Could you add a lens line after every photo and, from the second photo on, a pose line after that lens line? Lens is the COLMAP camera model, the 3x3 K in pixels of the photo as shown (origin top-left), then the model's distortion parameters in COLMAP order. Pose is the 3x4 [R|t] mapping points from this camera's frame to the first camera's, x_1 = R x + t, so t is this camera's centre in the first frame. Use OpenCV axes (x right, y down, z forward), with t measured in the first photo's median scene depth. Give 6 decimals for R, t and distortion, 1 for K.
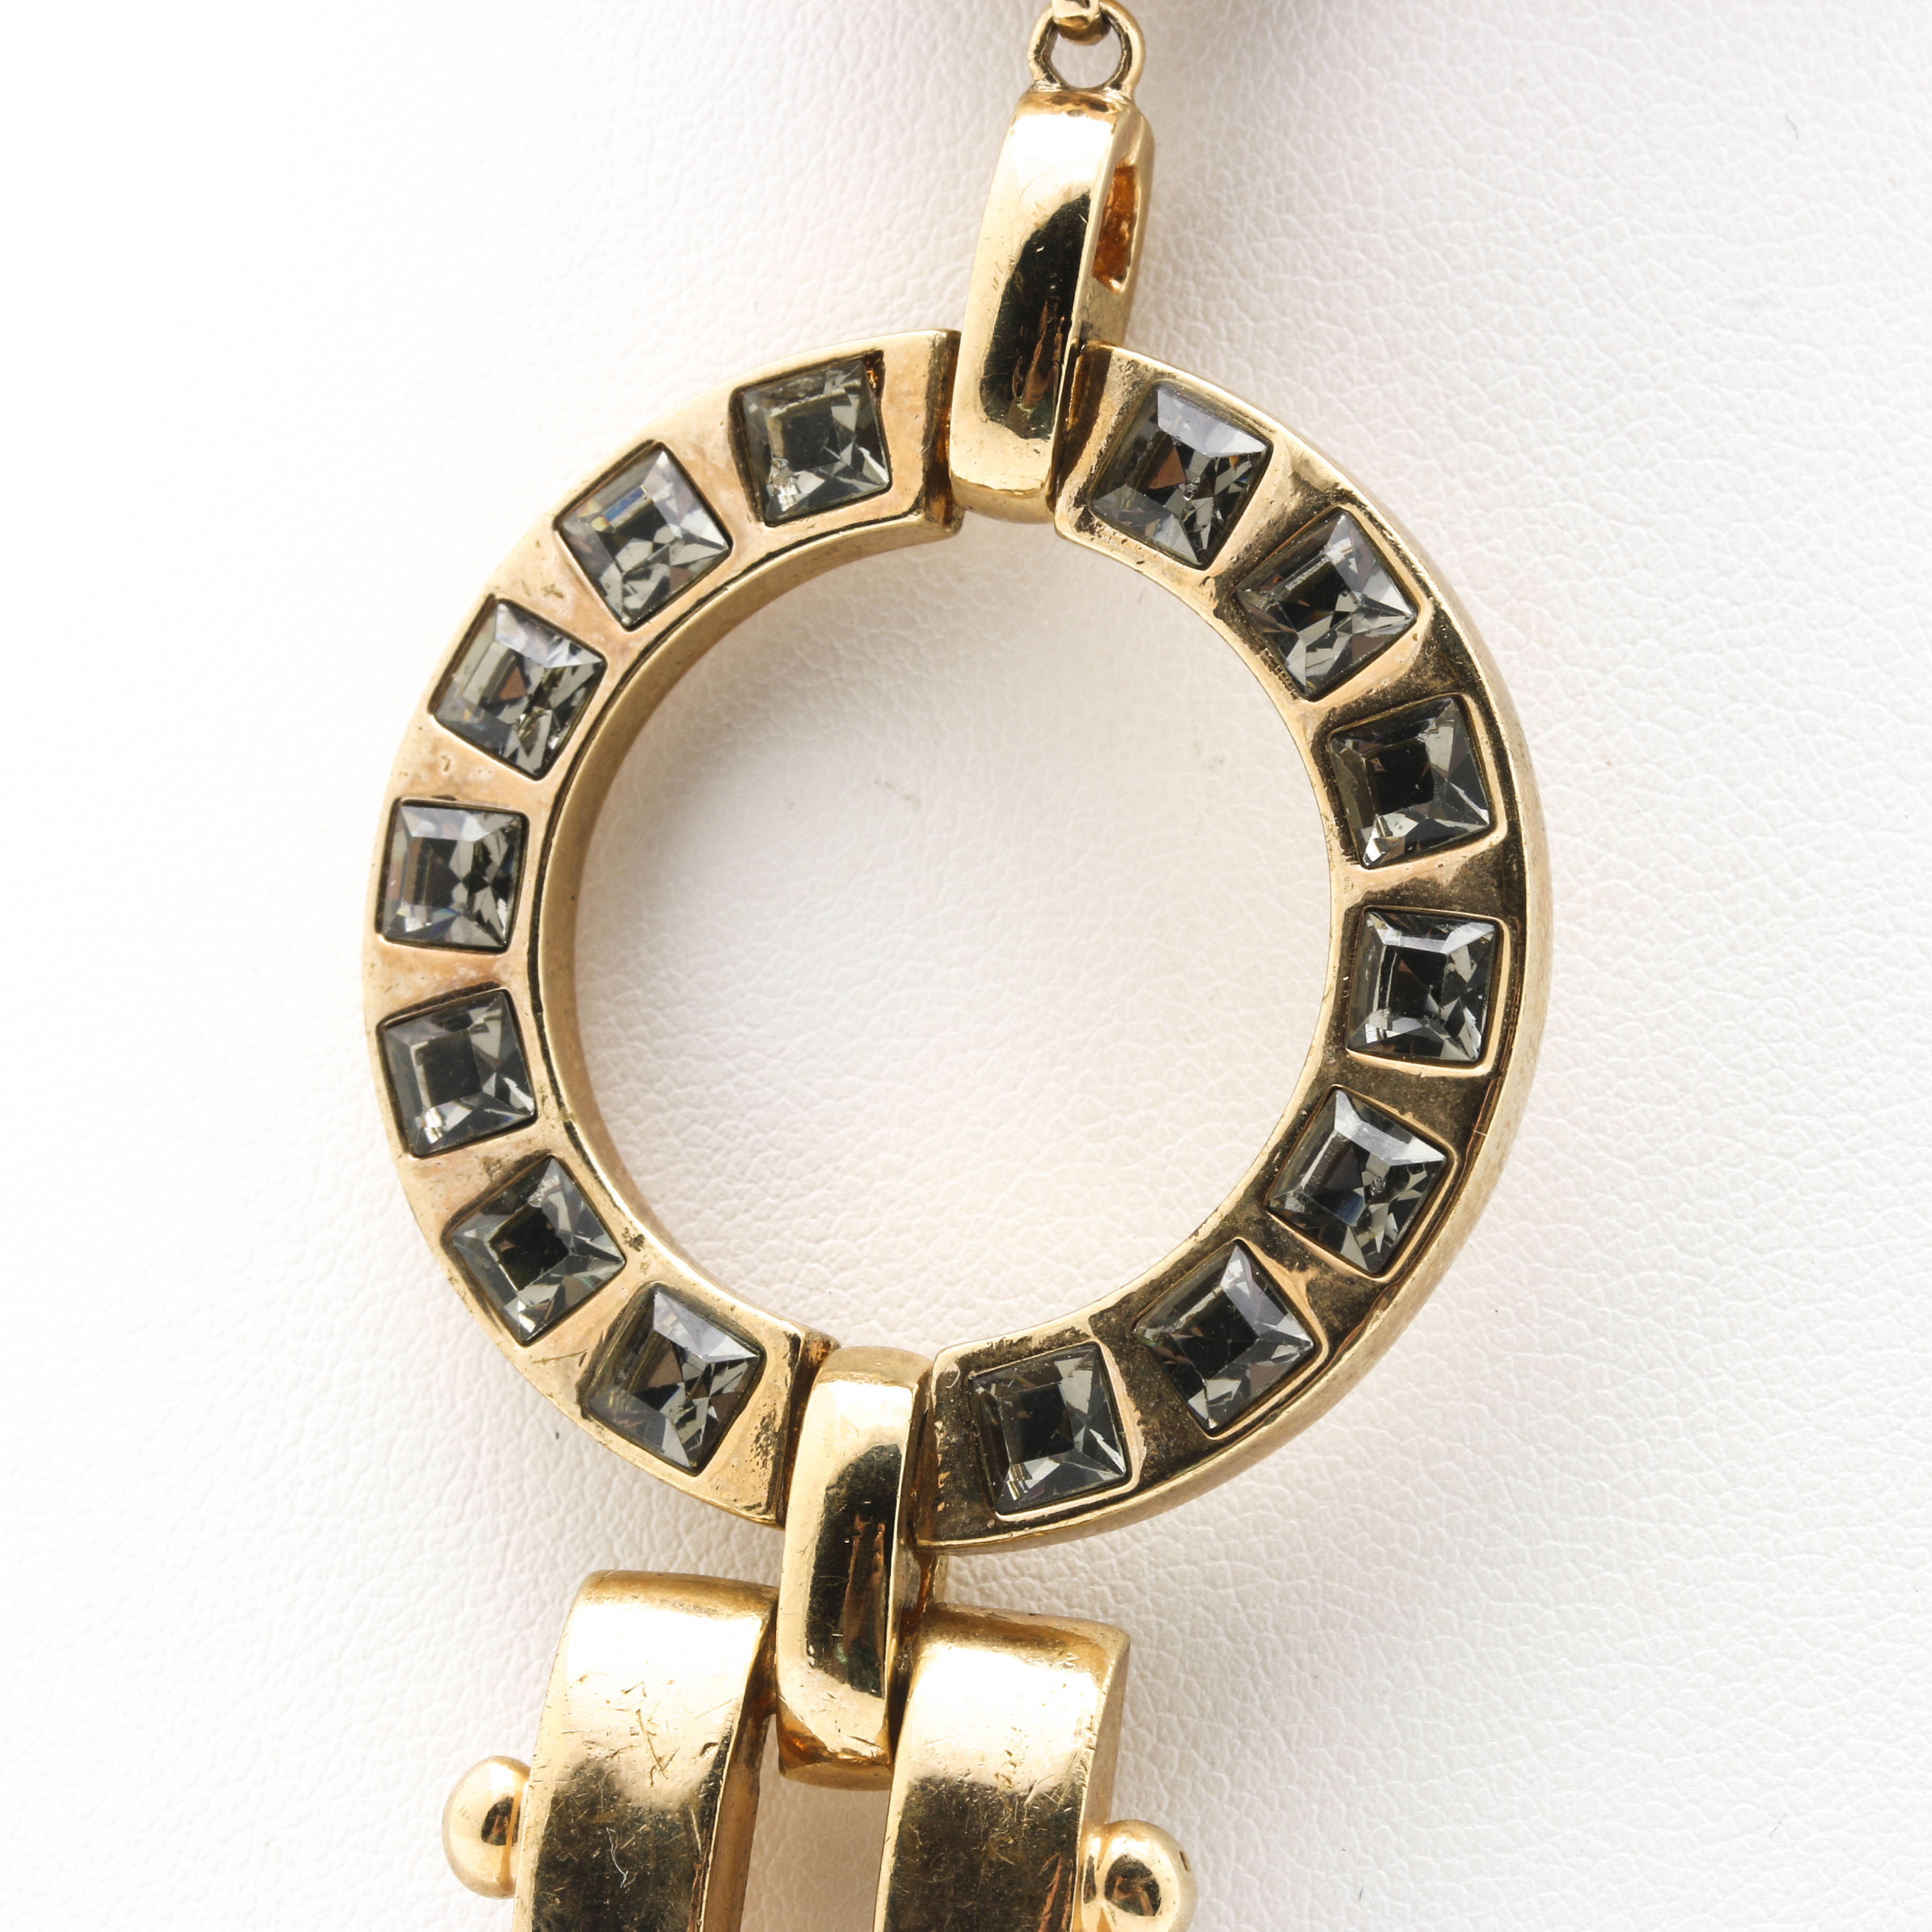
lens RADIAL K [[6669.1, 0, 966.0], [0, 6669.1, 966.0], [0, 0, 1]] dist [-0.019622, -2.161582]
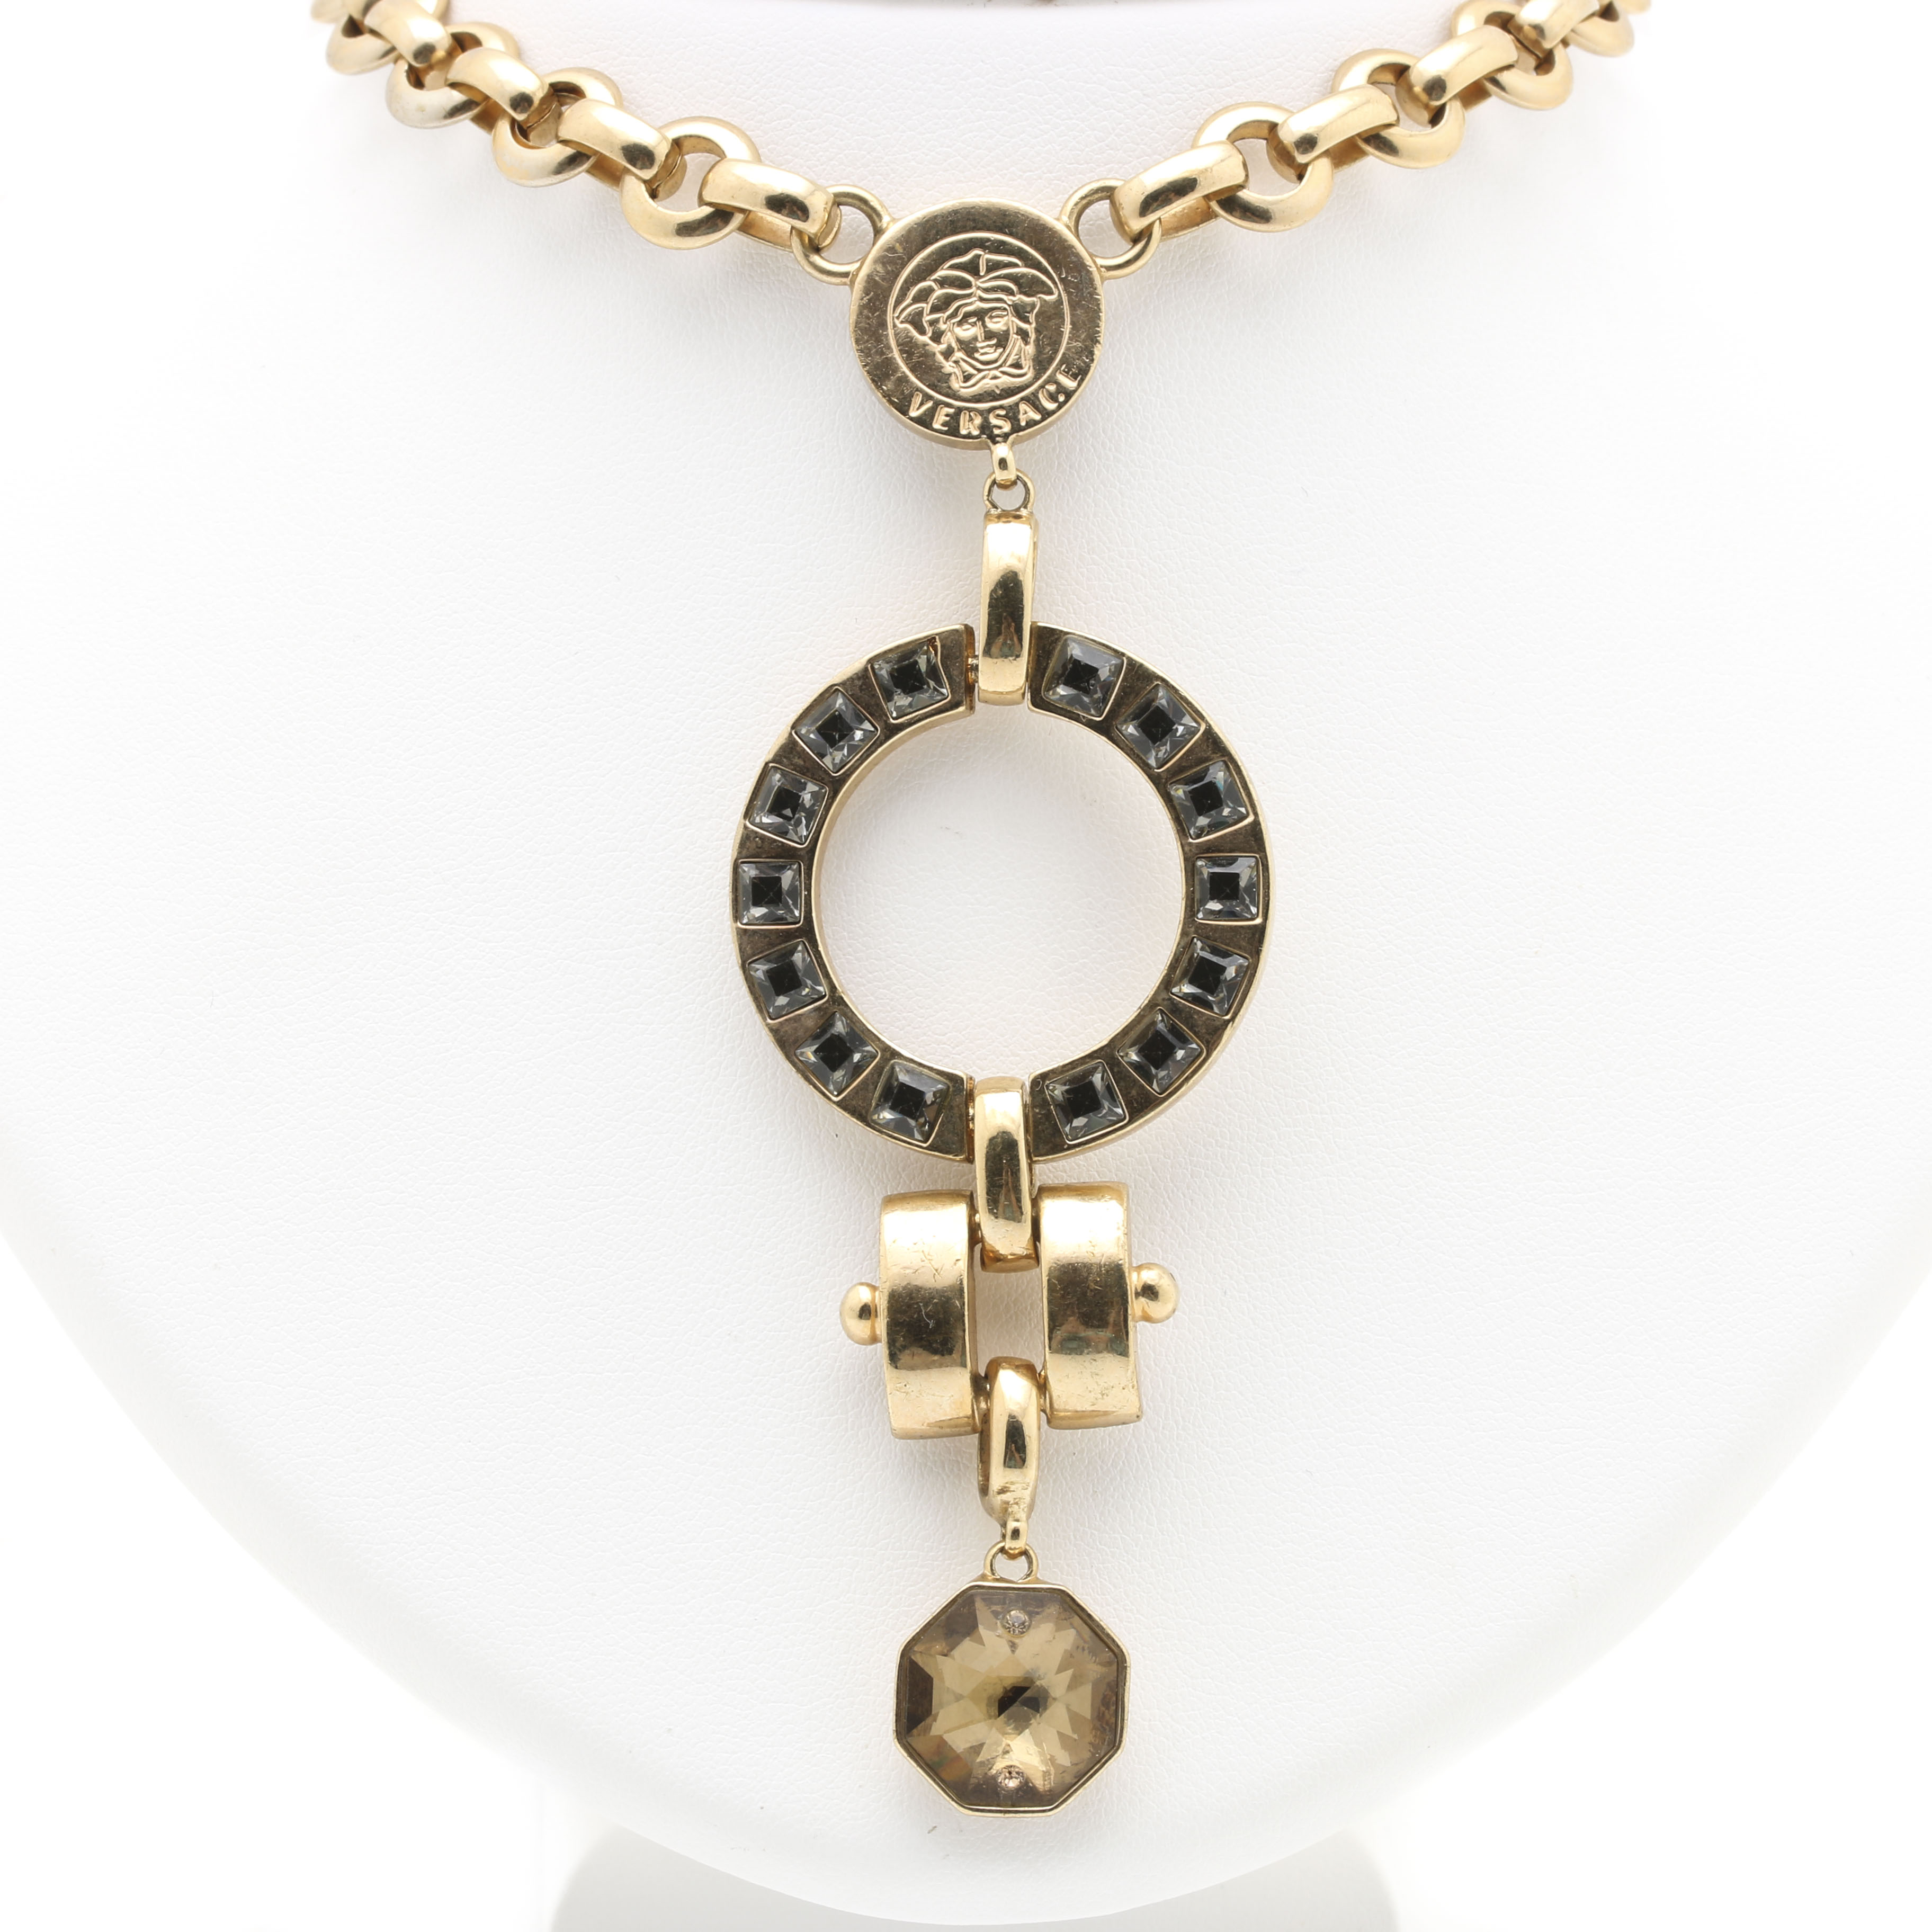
lens RADIAL K [[6669.1, 0, 966.0], [0, 6669.1, 966.0], [0, 0, 1]] dist [-0.019622, -2.161582]
pose [[0.961094, -0.121965, 0.247837, -0.575455], [0.124061, 0.992248, 0.007204, 0.002121], [-0.246794, 0.023823, 0.968775, -1.172320]]
